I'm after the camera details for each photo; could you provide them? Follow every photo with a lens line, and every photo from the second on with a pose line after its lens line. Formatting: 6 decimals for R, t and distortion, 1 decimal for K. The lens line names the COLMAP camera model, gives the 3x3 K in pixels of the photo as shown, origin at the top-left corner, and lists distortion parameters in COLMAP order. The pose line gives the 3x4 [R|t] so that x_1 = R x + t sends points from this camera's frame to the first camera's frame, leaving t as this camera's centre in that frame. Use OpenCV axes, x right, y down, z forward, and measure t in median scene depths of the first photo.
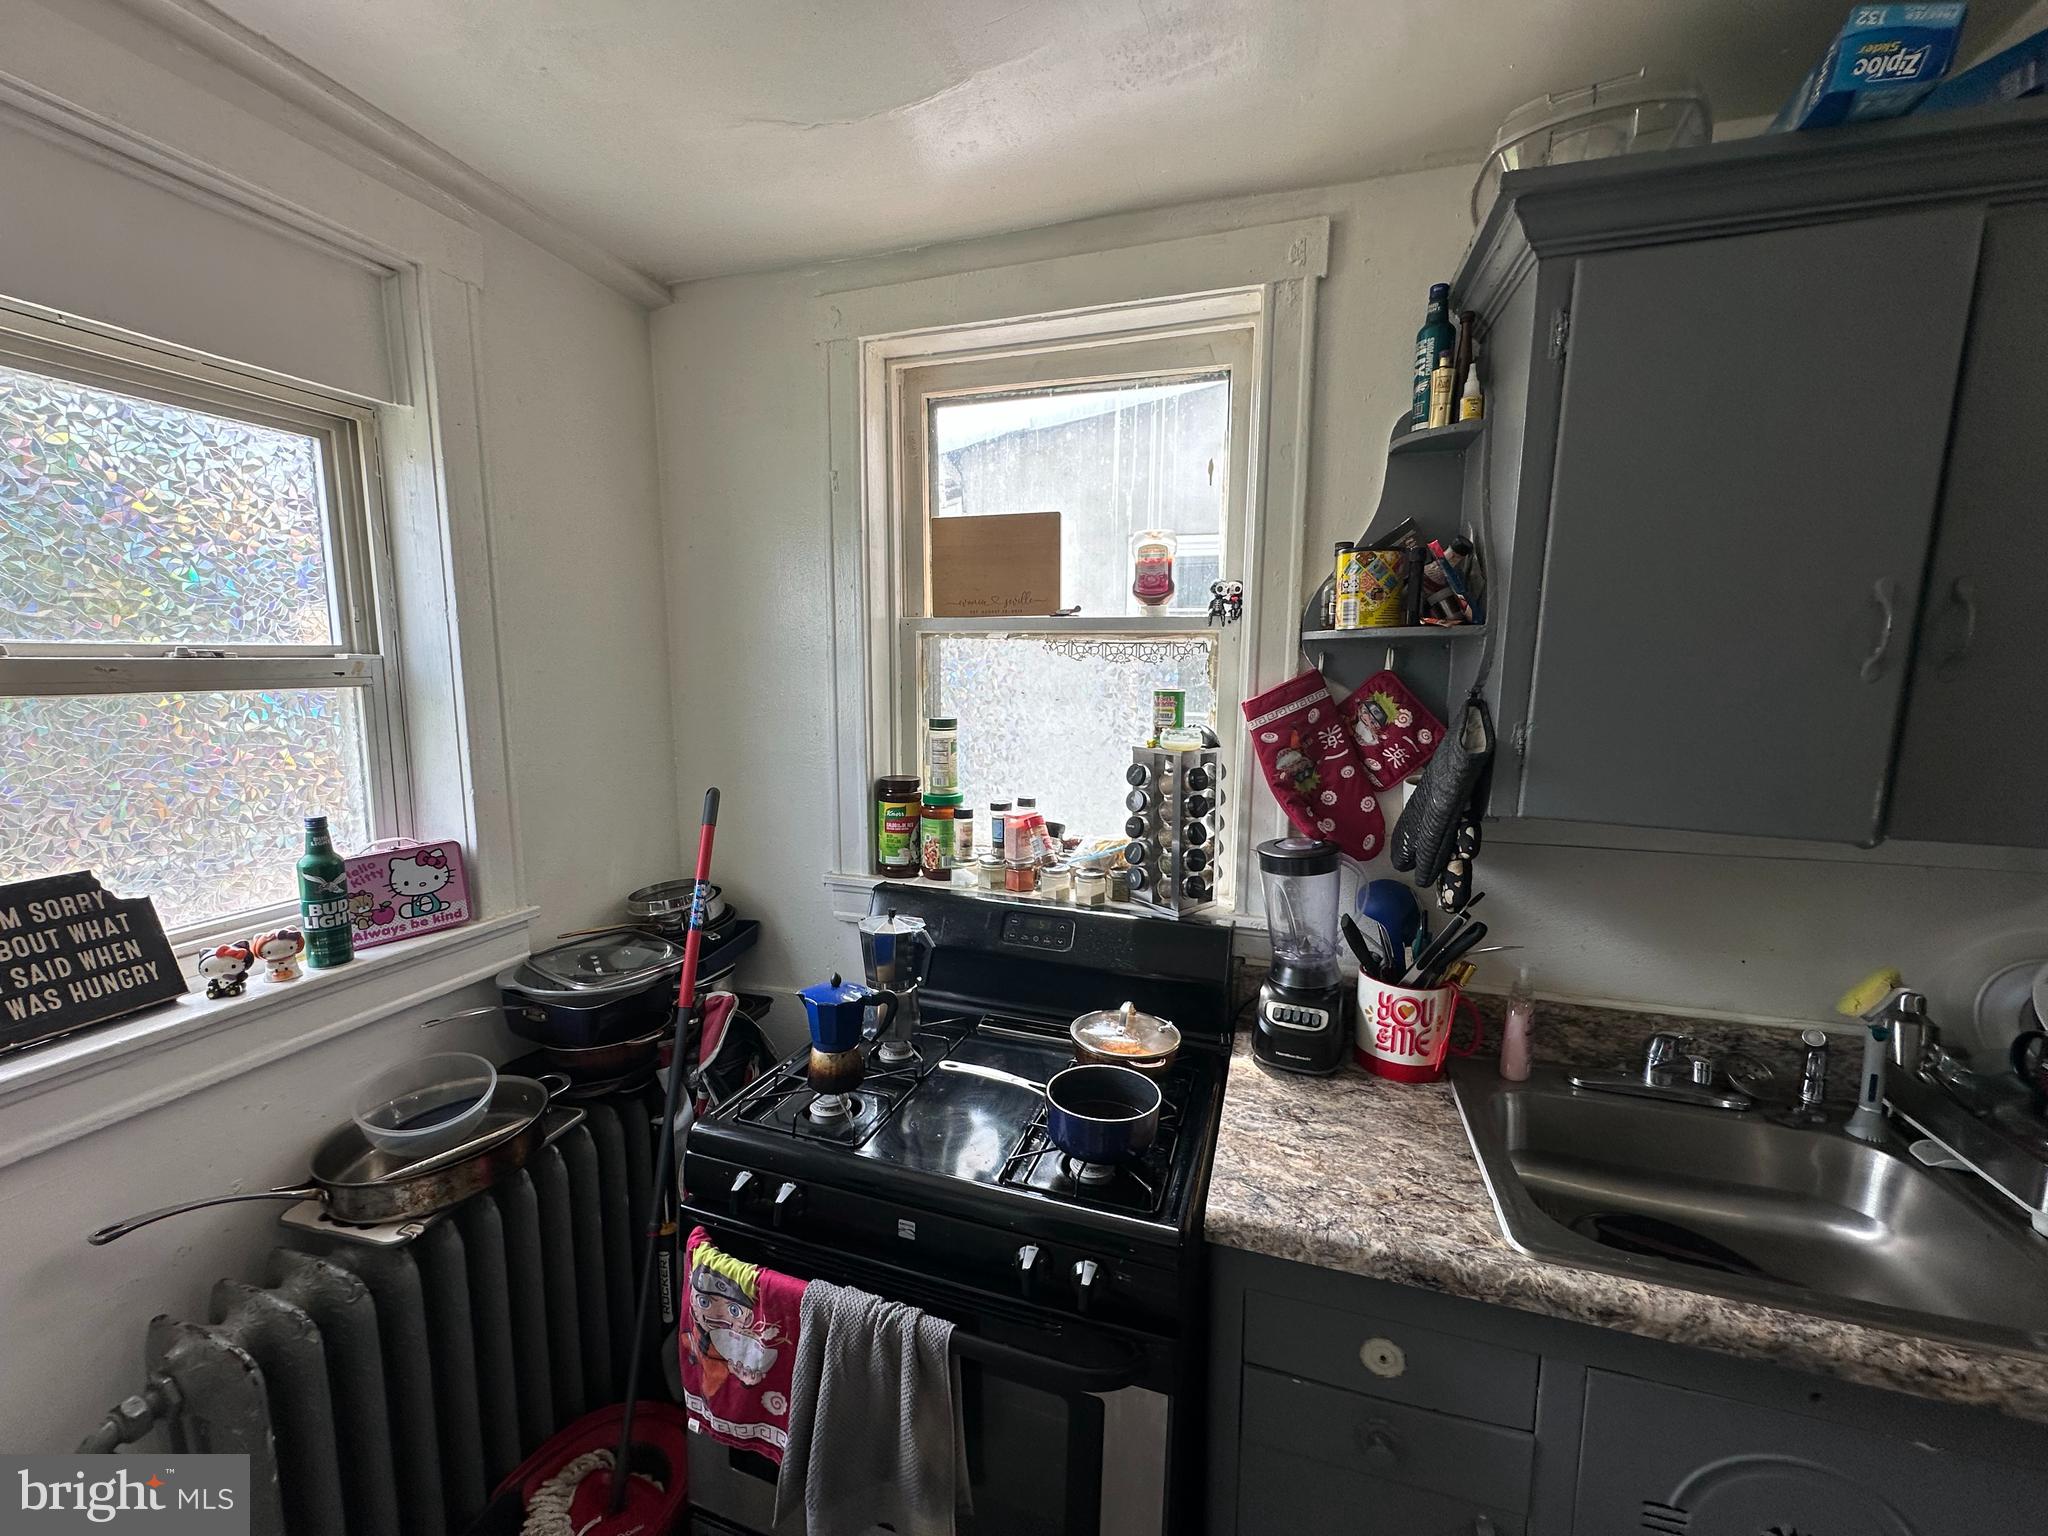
lens RADIAL K [[817.2, 0, 1021.4], [0, 817.2, 768.1], [0, 0, 1]] dist [-0.005071, 0.000817]
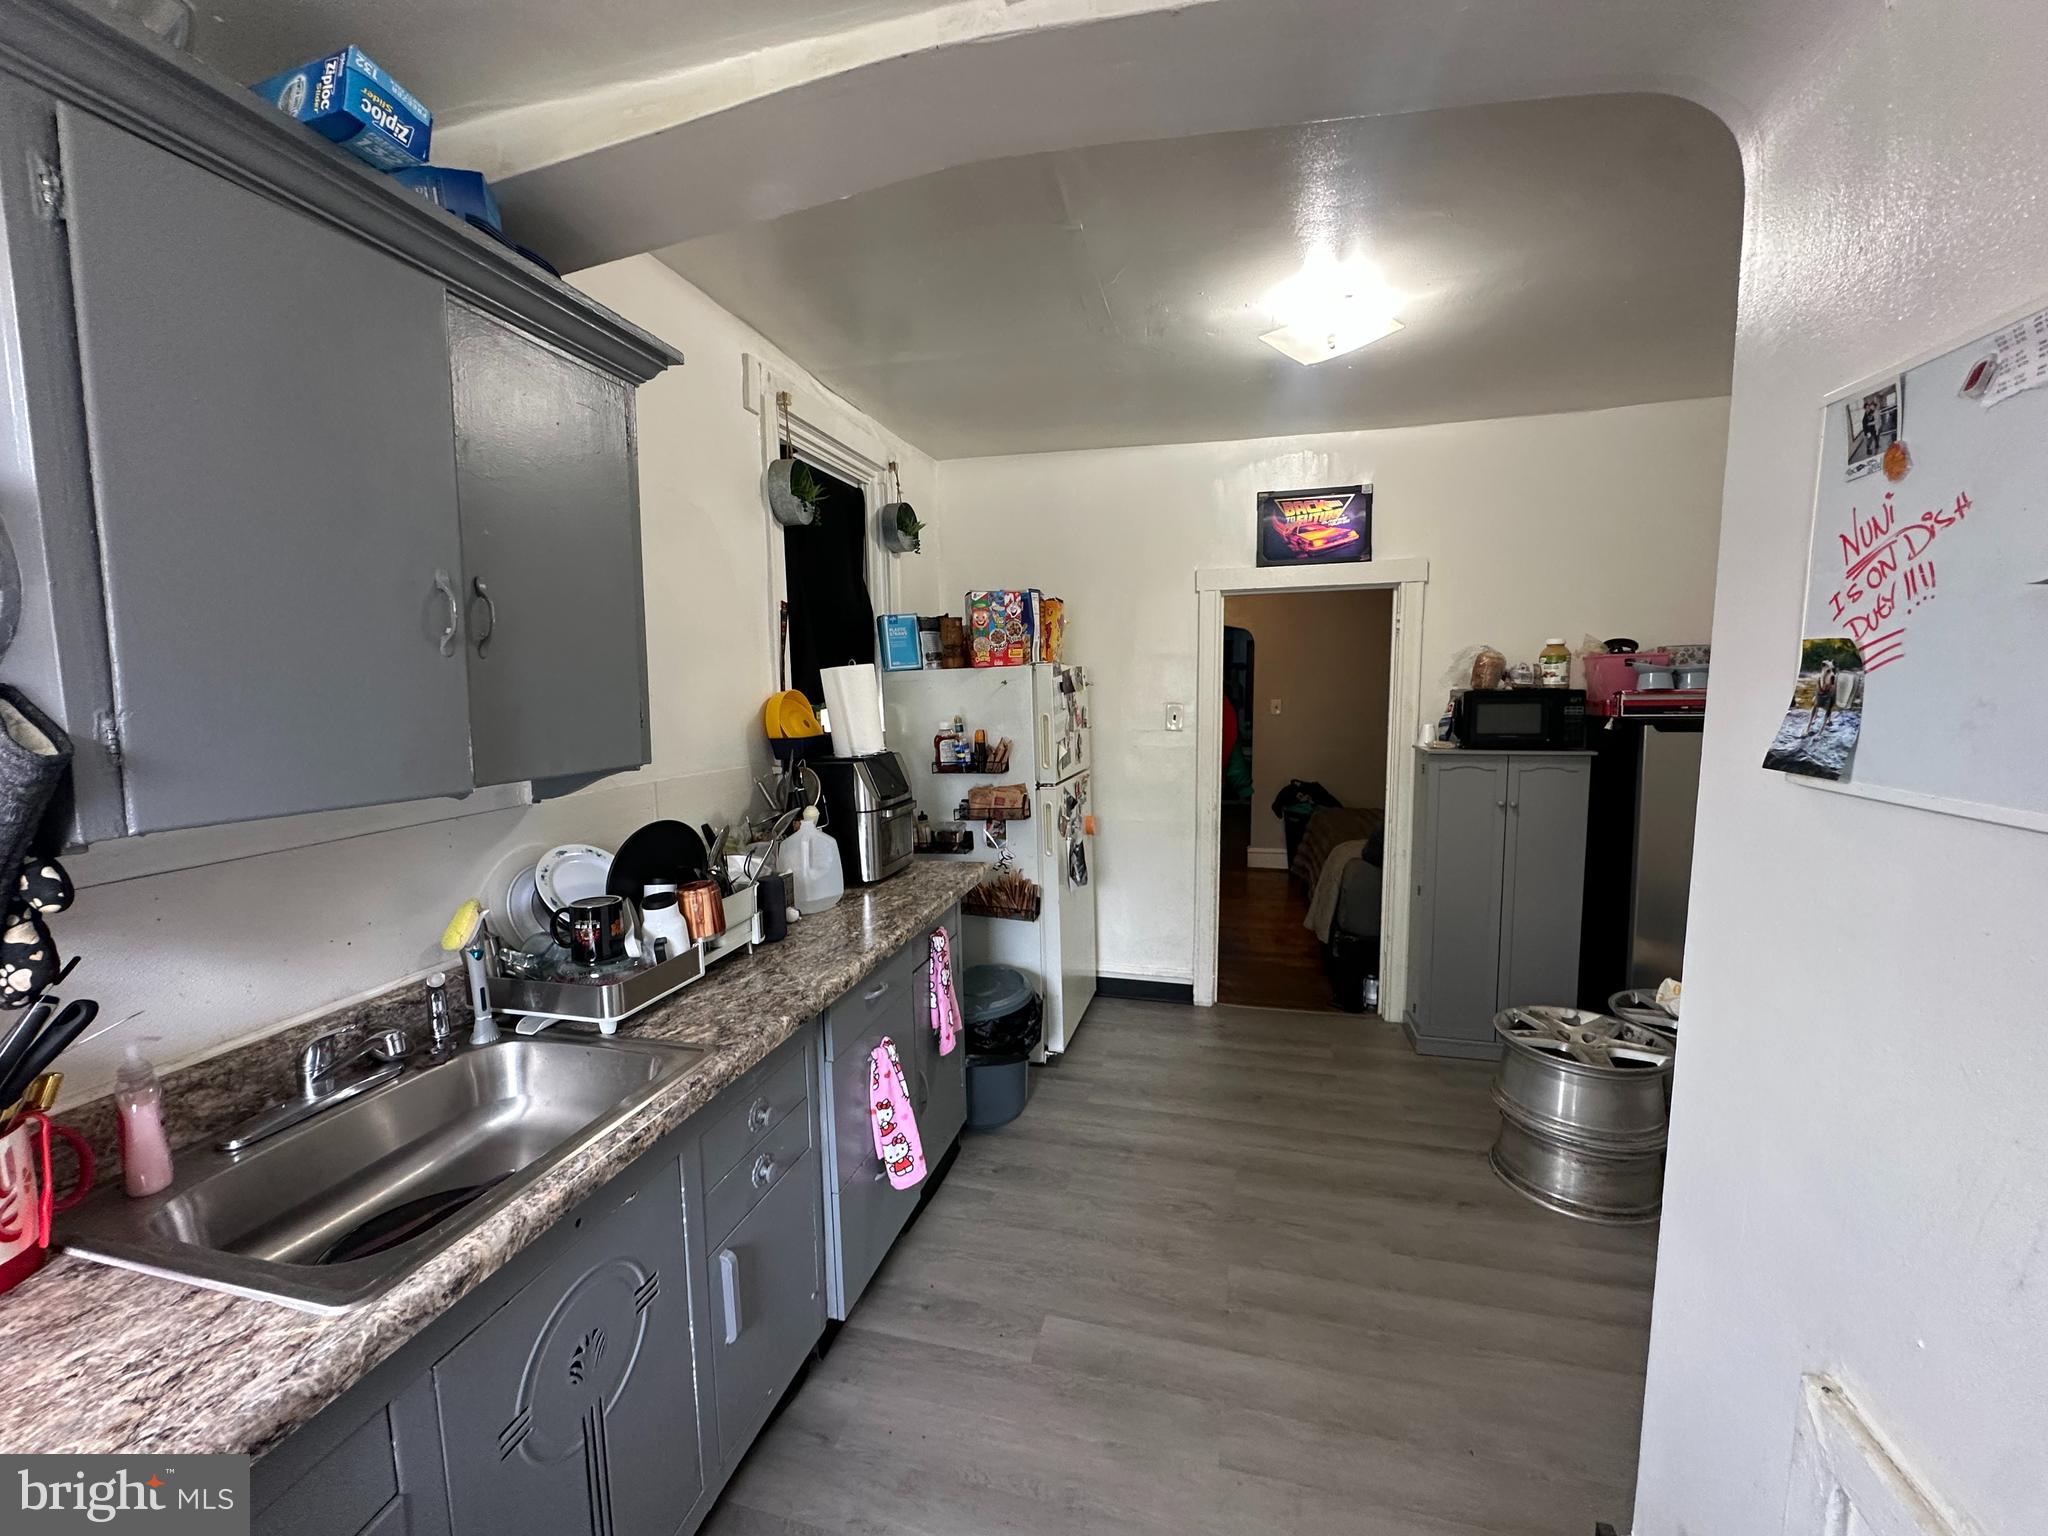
lens RADIAL K [[817.2, 0, 1021.4], [0, 817.2, 768.1], [0, 0, 1]] dist [-0.005071, 0.000817]
pose [[-0.062619, -0.106759, 0.992311, -0.194195], [0.150133, 0.981941, 0.115118, 0.039319], [-0.986681, 0.156187, -0.045460, 0.232438]]
